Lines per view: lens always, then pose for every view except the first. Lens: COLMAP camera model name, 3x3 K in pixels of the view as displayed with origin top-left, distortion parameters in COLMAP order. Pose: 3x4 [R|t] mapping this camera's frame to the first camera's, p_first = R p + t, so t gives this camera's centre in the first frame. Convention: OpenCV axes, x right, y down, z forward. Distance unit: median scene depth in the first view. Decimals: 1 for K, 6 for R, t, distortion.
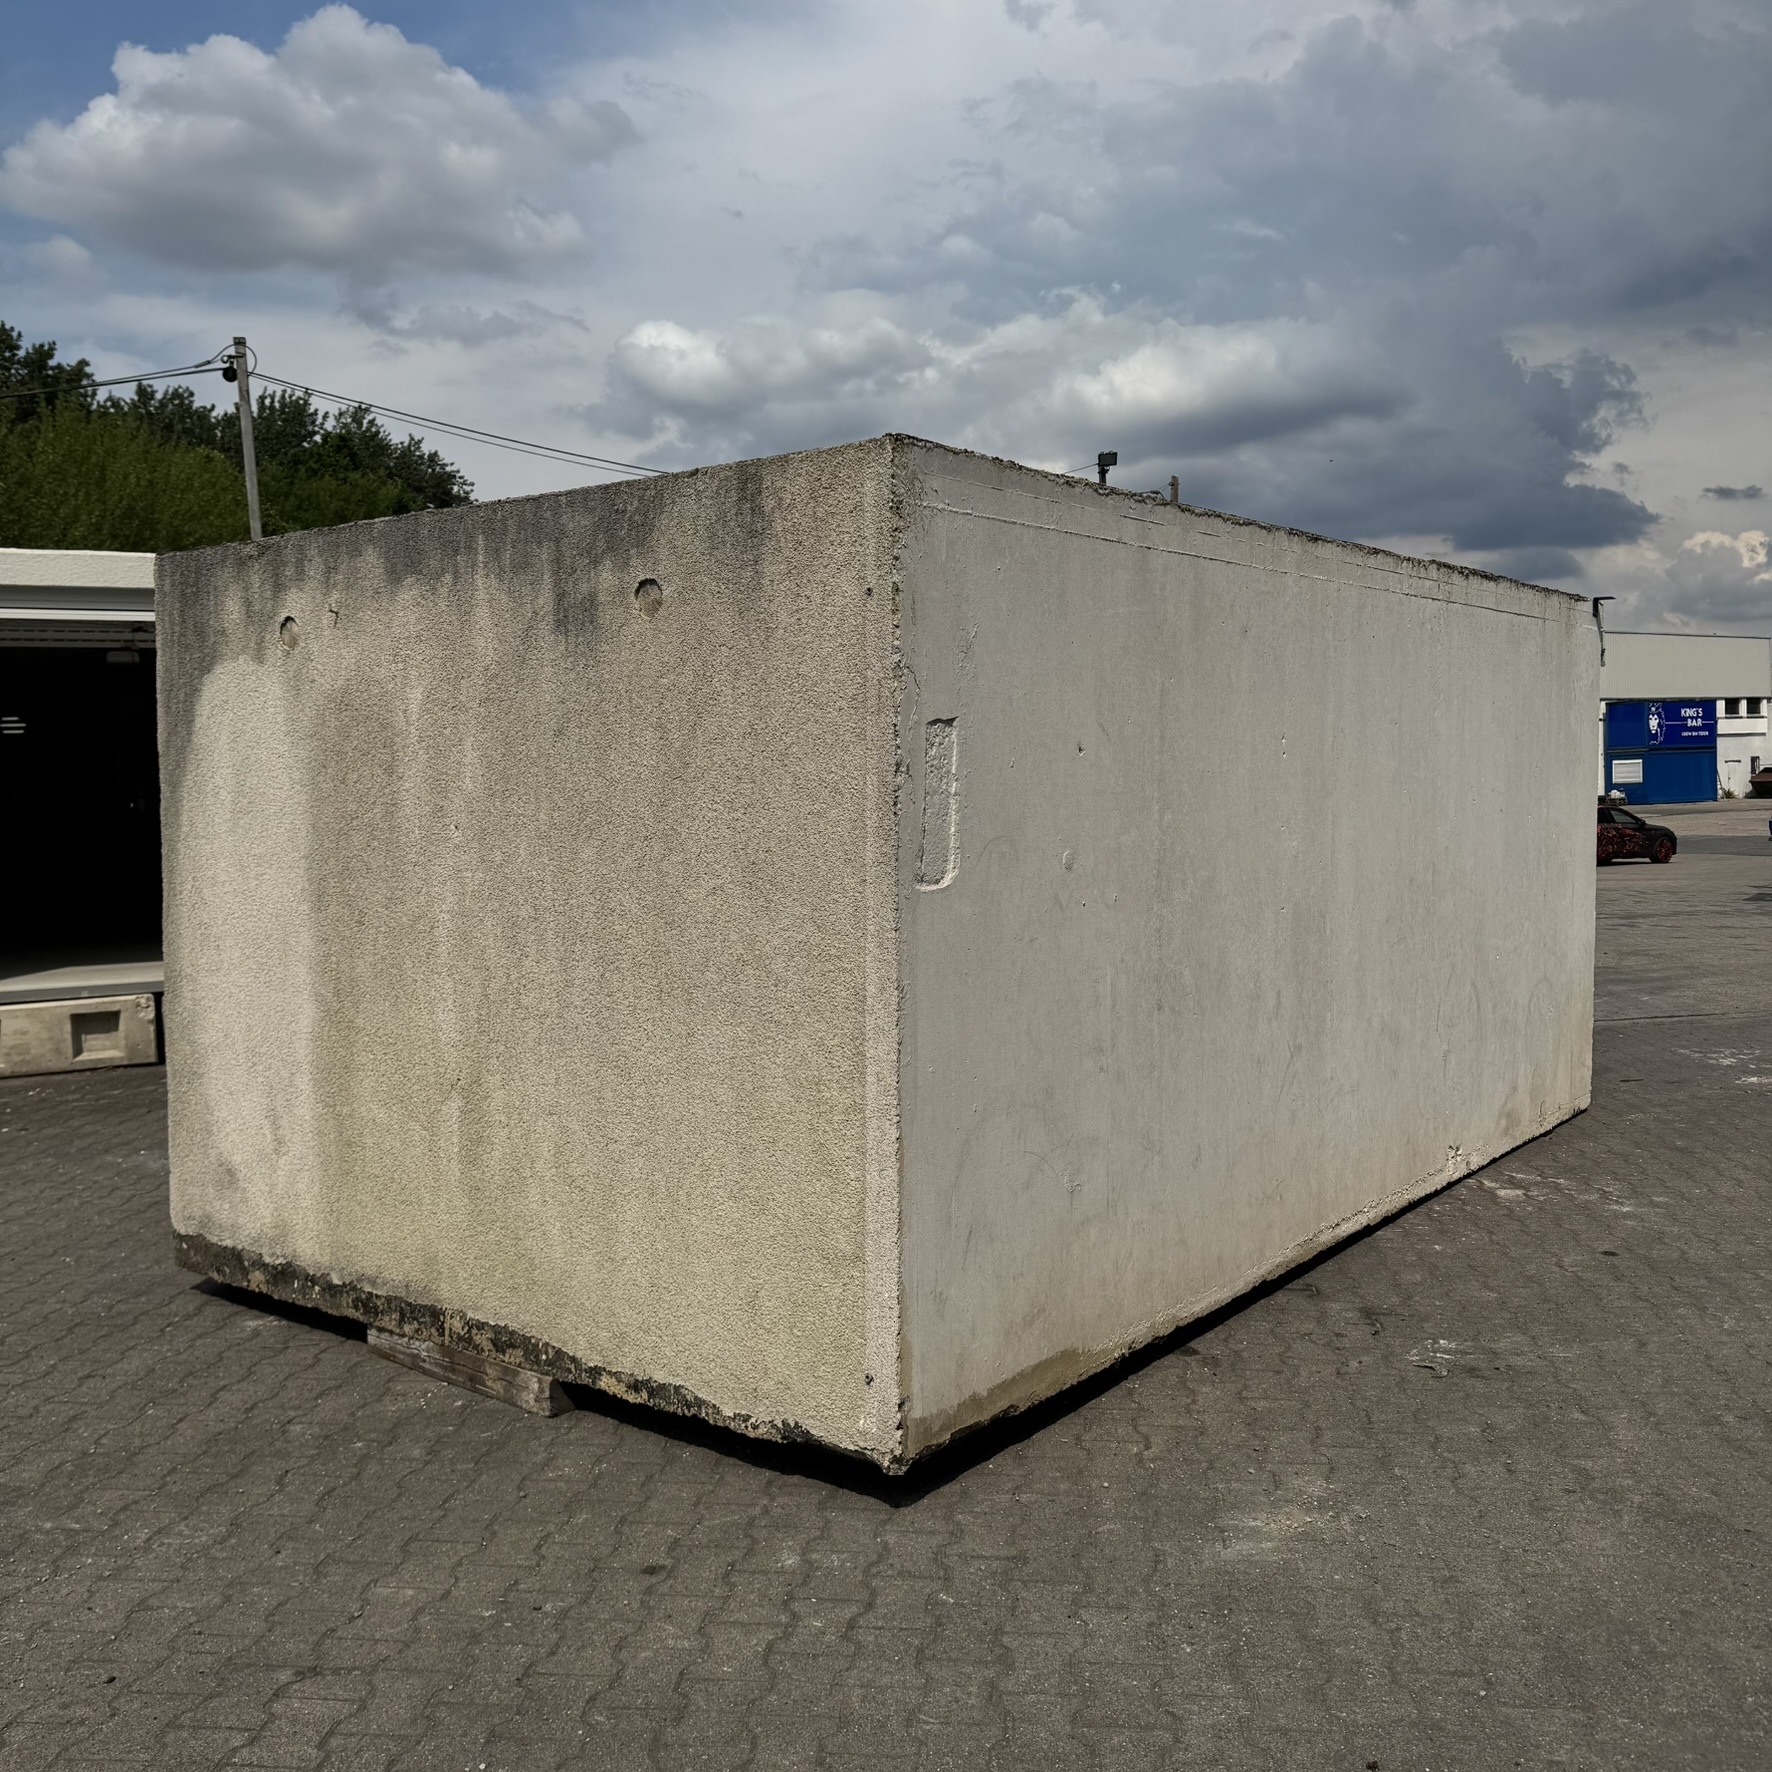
lens RADIAL K [[1655.9, 0, 888.9], [0, 1655.9, 873.9], [0, 0, 1]] dist [0.149267, -0.302269]
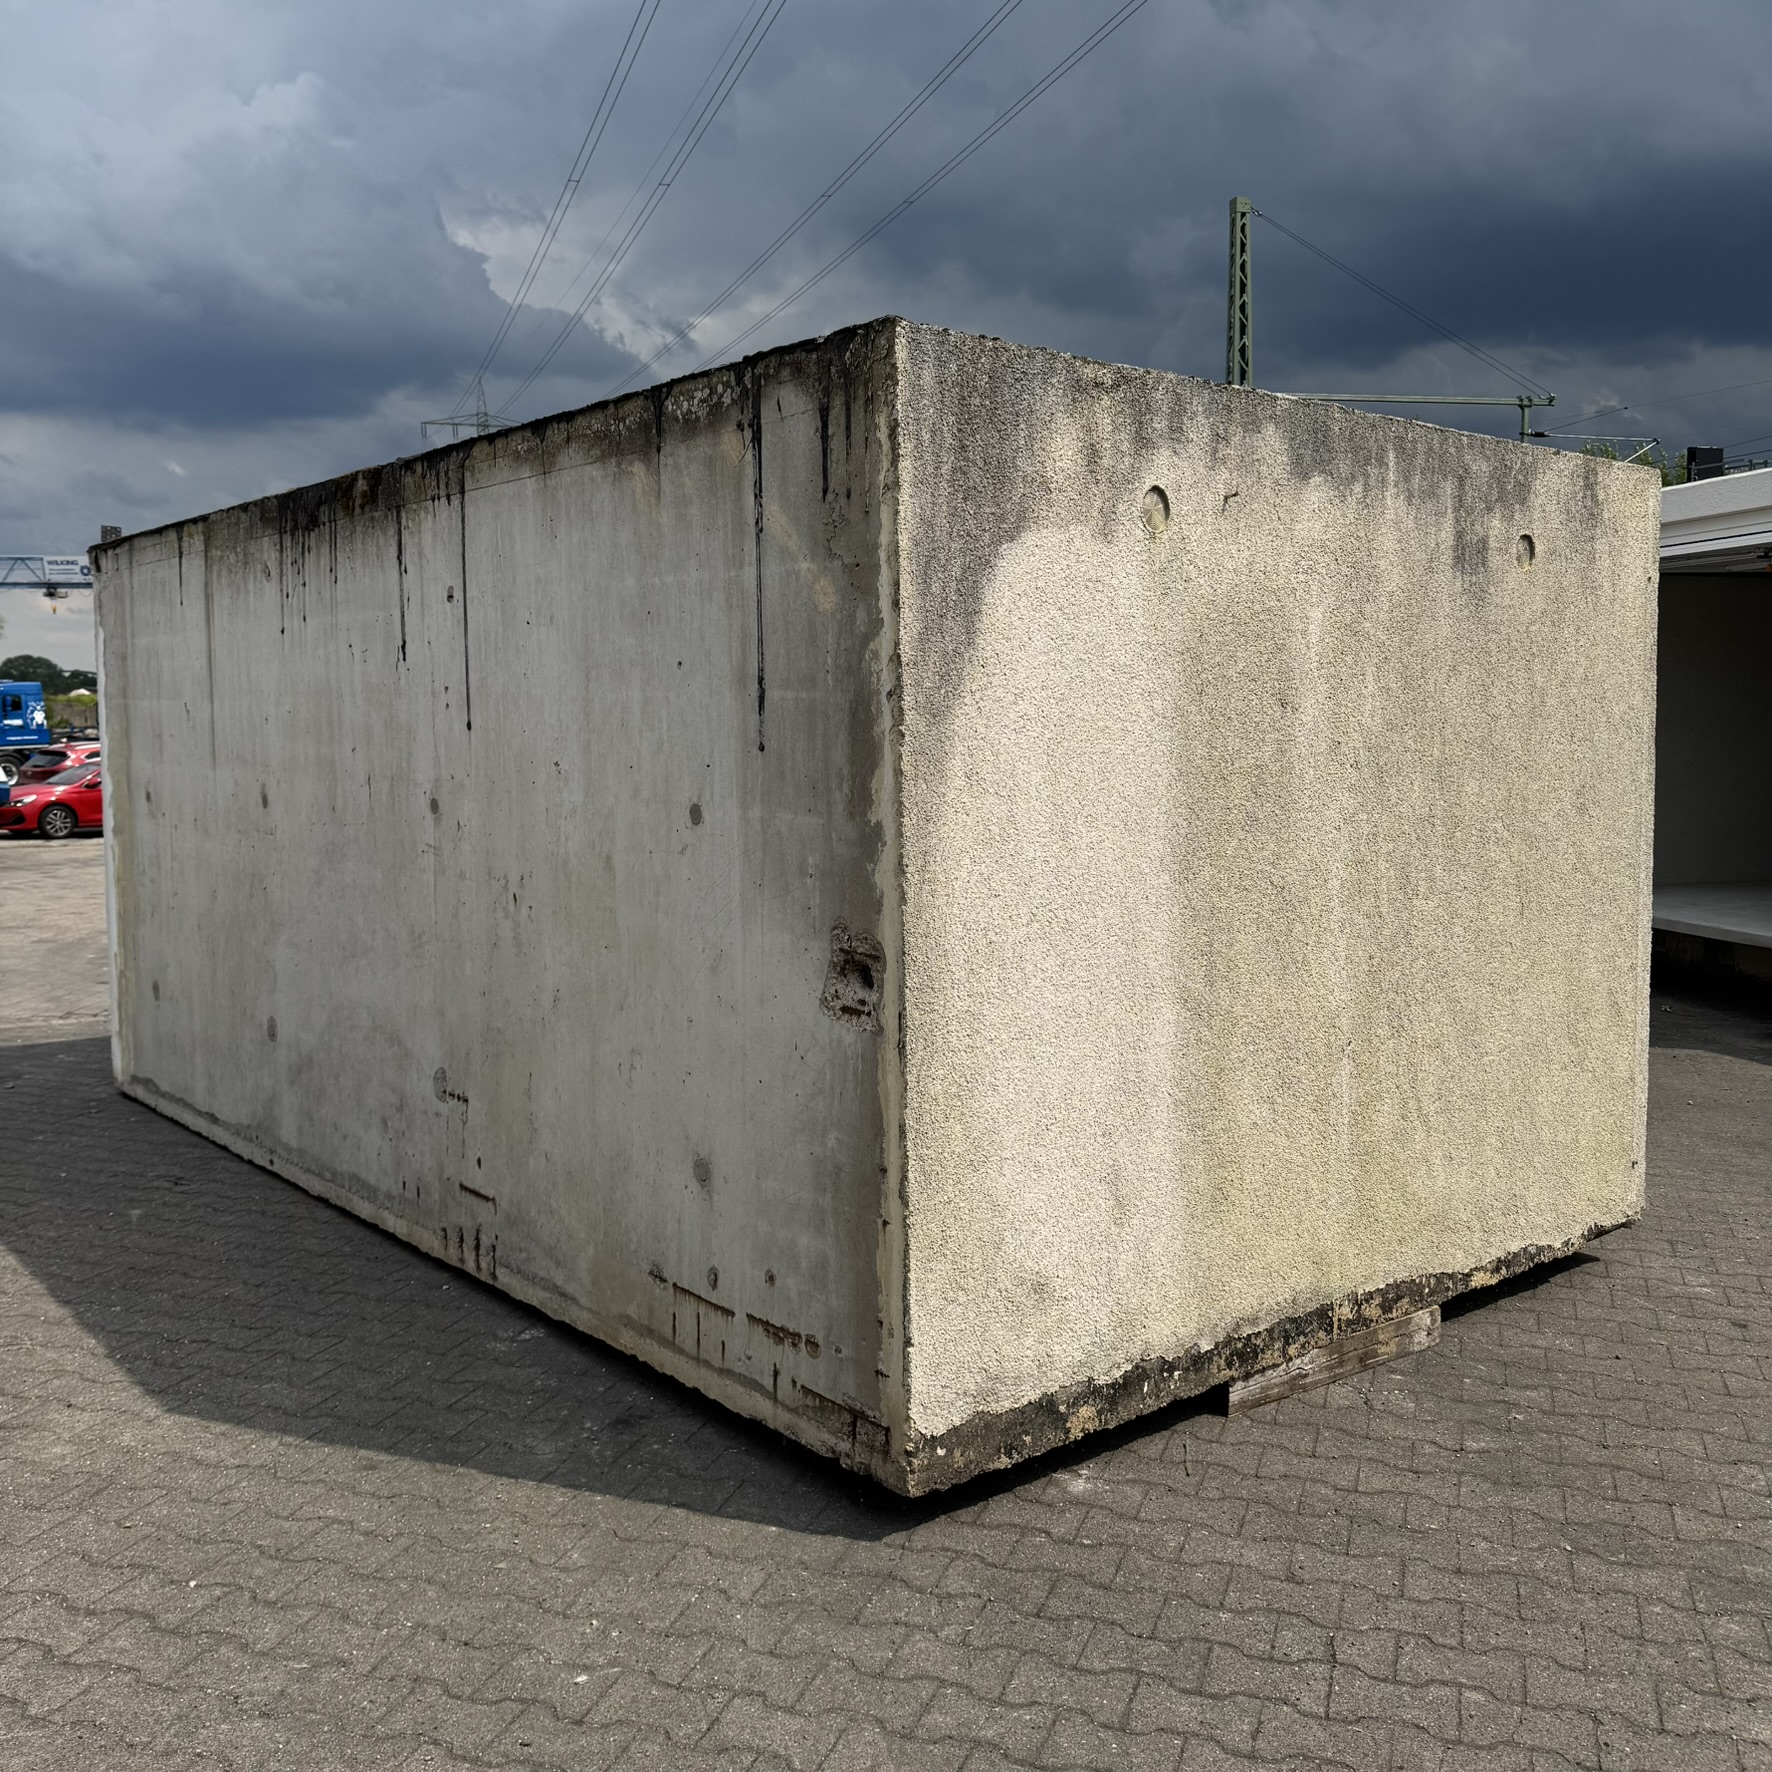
lens RADIAL K [[1659.8, 0, 886.0], [0, 1659.8, 886.0], [0, 0, 1]] dist [0.167232, -0.310158]
pose [[0.235452, -0.071866, 0.969225, -1.182602], [0.055764, 0.996618, 0.060350, -0.031294], [-0.970285, 0.039839, 0.238663, 1.008346]]
